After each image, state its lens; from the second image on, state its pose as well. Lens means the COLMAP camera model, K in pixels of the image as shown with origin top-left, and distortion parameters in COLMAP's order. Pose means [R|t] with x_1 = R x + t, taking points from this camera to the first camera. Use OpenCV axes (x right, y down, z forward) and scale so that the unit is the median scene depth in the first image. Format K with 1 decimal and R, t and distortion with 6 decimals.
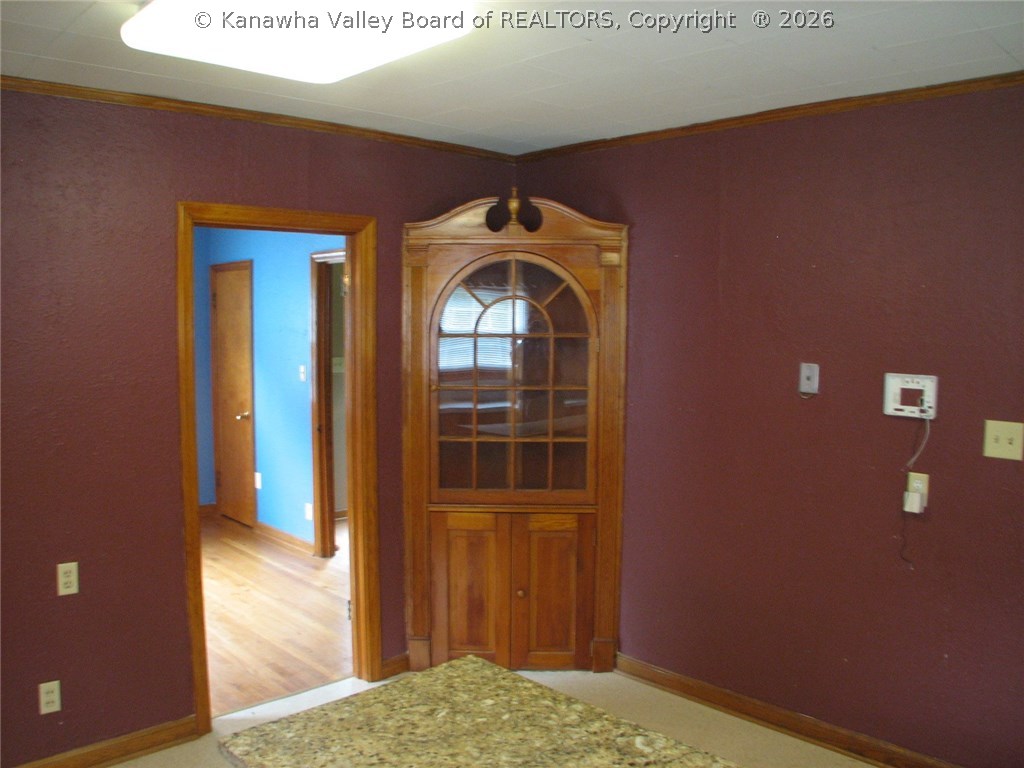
lens RADIAL K [[856.6, 0, 512.0], [0, 856.6, 384.0], [0, 0, 1]] dist [-0.211010, 0.107799]
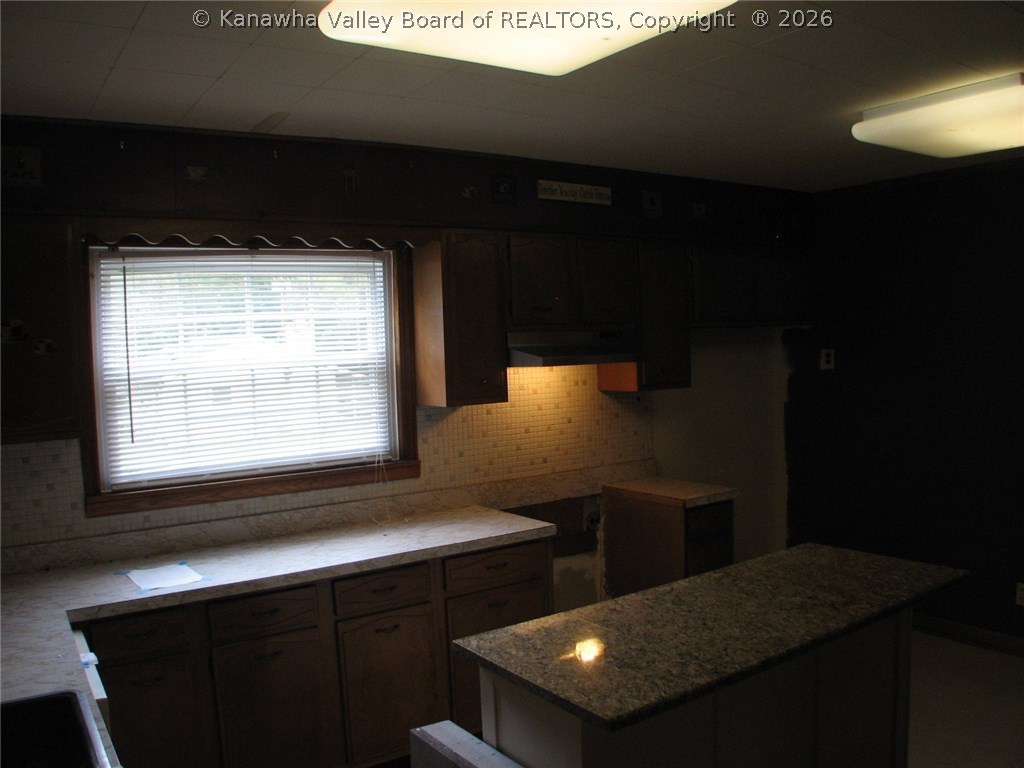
lens RADIAL K [[856.6, 0, 512.0], [0, 856.6, 384.0], [0, 0, 1]] dist [-0.211010, 0.107799]
pose [[-0.163911, 0.052182, -0.985094, 1.631373], [-0.040292, 0.997412, 0.059539, -0.044086], [0.985652, 0.049450, -0.161384, 0.535664]]
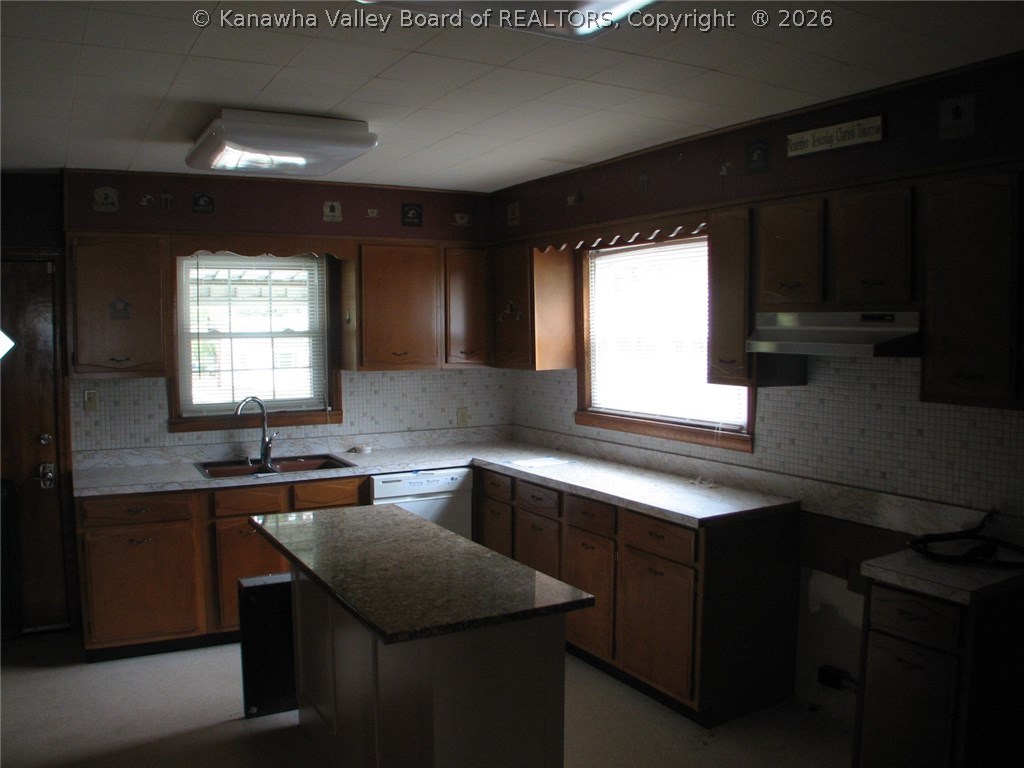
lens RADIAL K [[856.6, 0, 512.0], [0, 856.6, 384.0], [0, 0, 1]] dist [-0.211010, 0.107799]
pose [[-0.970231, -0.016716, 0.241605, -0.544085], [0.017633, 0.990092, 0.139312, -0.169152], [-0.241540, 0.139425, -0.960322, 2.310661]]
